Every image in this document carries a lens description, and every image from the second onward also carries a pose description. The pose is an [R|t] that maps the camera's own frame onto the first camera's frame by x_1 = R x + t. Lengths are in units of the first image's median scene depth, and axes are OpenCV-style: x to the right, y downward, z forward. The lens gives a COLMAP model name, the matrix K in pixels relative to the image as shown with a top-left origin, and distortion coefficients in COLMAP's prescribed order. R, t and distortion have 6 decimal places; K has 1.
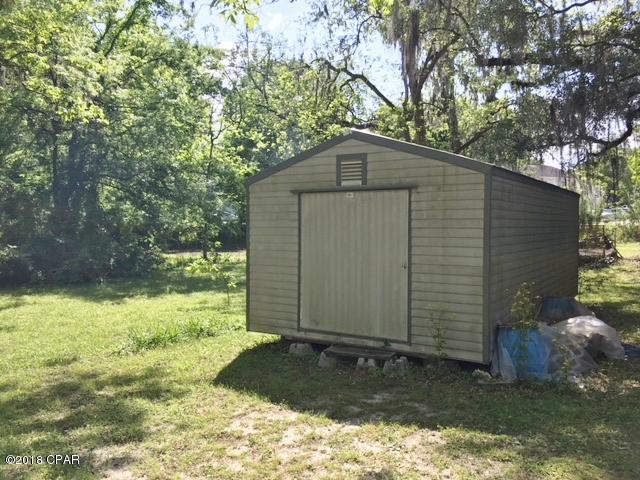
lens RADIAL K [[545.9, 0, 319.9], [0, 545.9, 238.9], [0, 0, 1]] dist [0.060010, -0.072255]
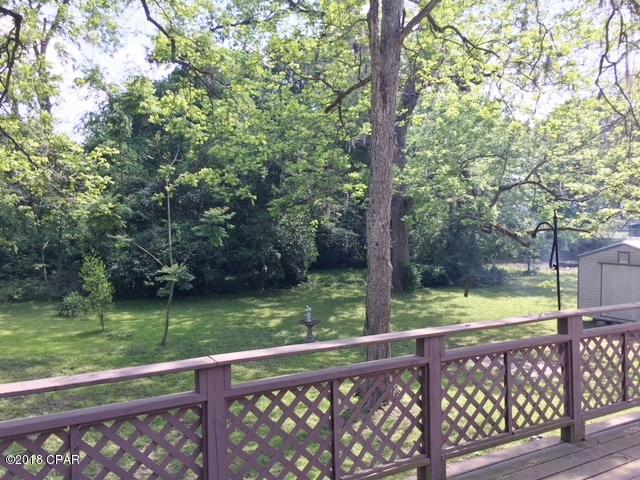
lens RADIAL K [[545.9, 0, 320.2], [0, 545.9, 239.8], [0, 0, 1]] dist [0.060010, -0.072255]
pose [[0.863346, 0.015829, -0.504363, 0.129220], [-0.012230, 0.999871, 0.010446, -0.209493], [0.504464, -0.002850, 0.863428, -1.956241]]
